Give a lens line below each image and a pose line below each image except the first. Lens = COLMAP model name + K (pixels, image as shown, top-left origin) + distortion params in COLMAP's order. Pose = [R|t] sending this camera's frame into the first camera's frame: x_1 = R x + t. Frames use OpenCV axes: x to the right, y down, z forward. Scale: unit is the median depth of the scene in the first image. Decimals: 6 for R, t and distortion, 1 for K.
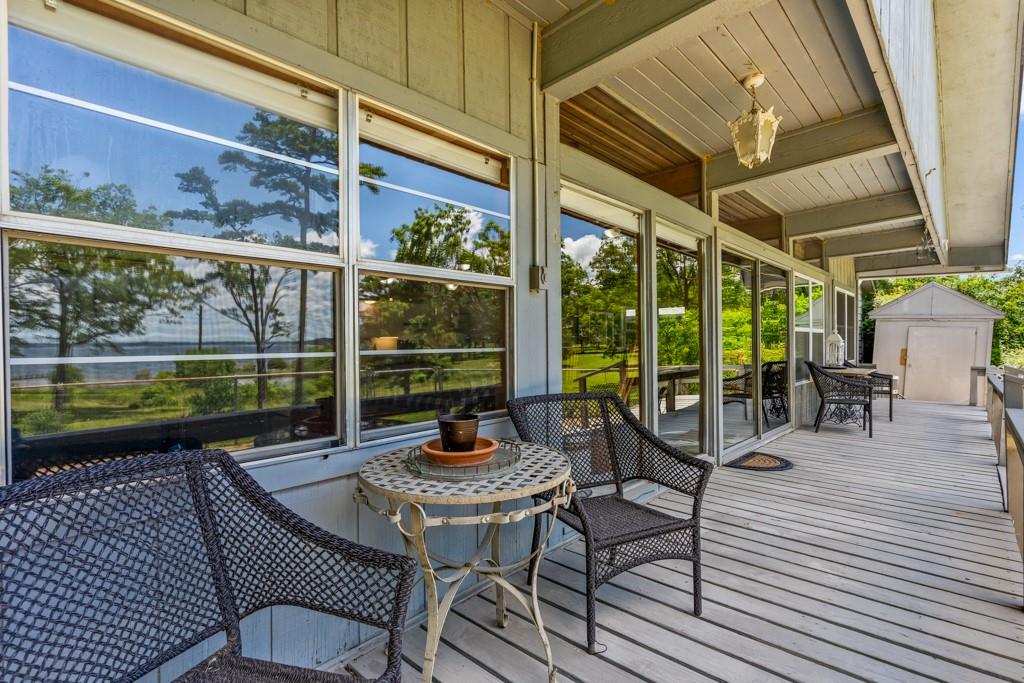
lens RADIAL K [[496.5, 0, 509.1], [0, 496.5, 343.1], [0, 0, 1]] dist [0.001222, 0.000376]
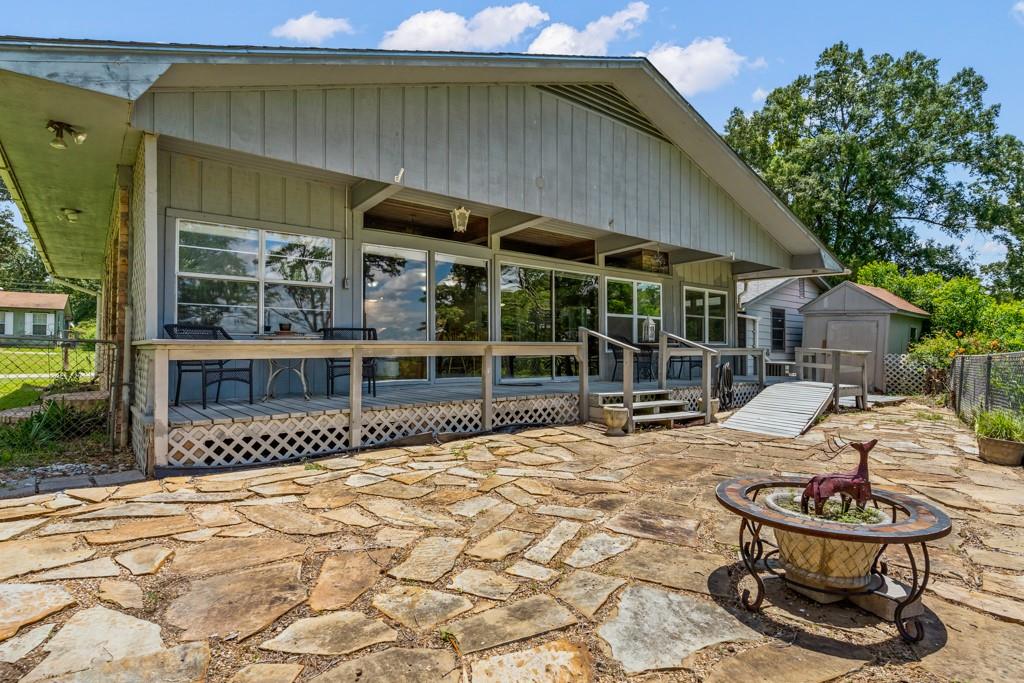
lens RADIAL K [[537.7, 0, 512.0], [0, 537.7, 345.8], [0, 0, 1]] dist [0.000272, 0.000455]
pose [[0.989940, 0.008157, -0.141256, 0.942865], [-0.009397, 0.999923, -0.008115, 0.148490], [0.141179, 0.009360, 0.989940, -1.184864]]
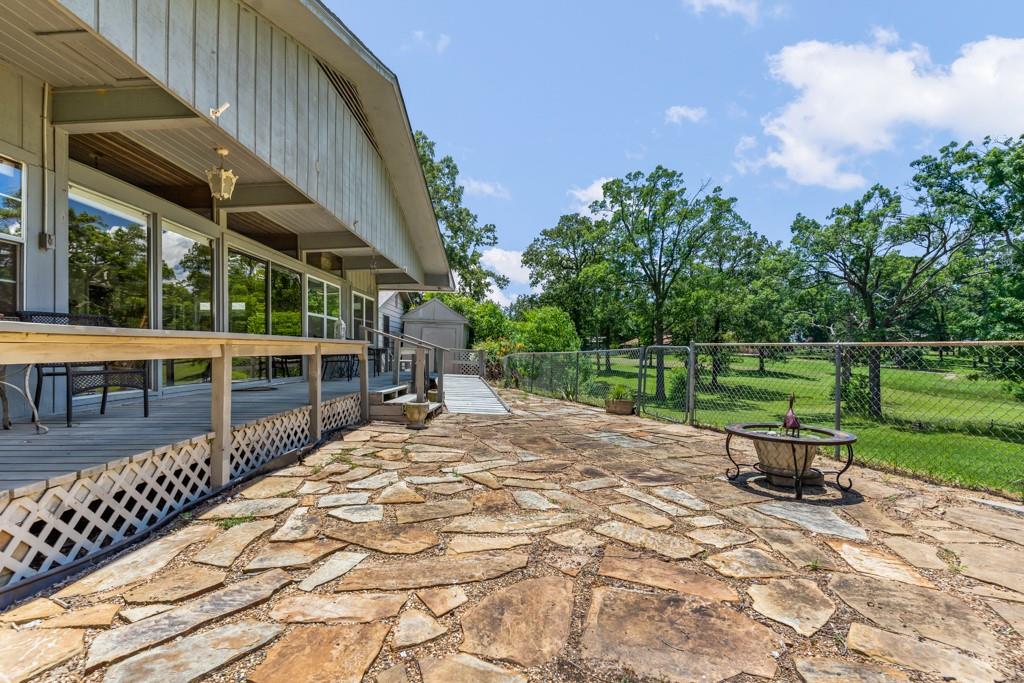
lens RADIAL K [[489.3, 0, 510.6], [0, 489.3, 347.8], [0, 0, 1]] dist [0.000498, -0.000519]
pose [[0.734332, 0.010255, 0.678713, 0.065154], [-0.001427, 0.999907, -0.013564, 0.166460], [-0.678789, 0.008992, 0.734278, -0.844349]]
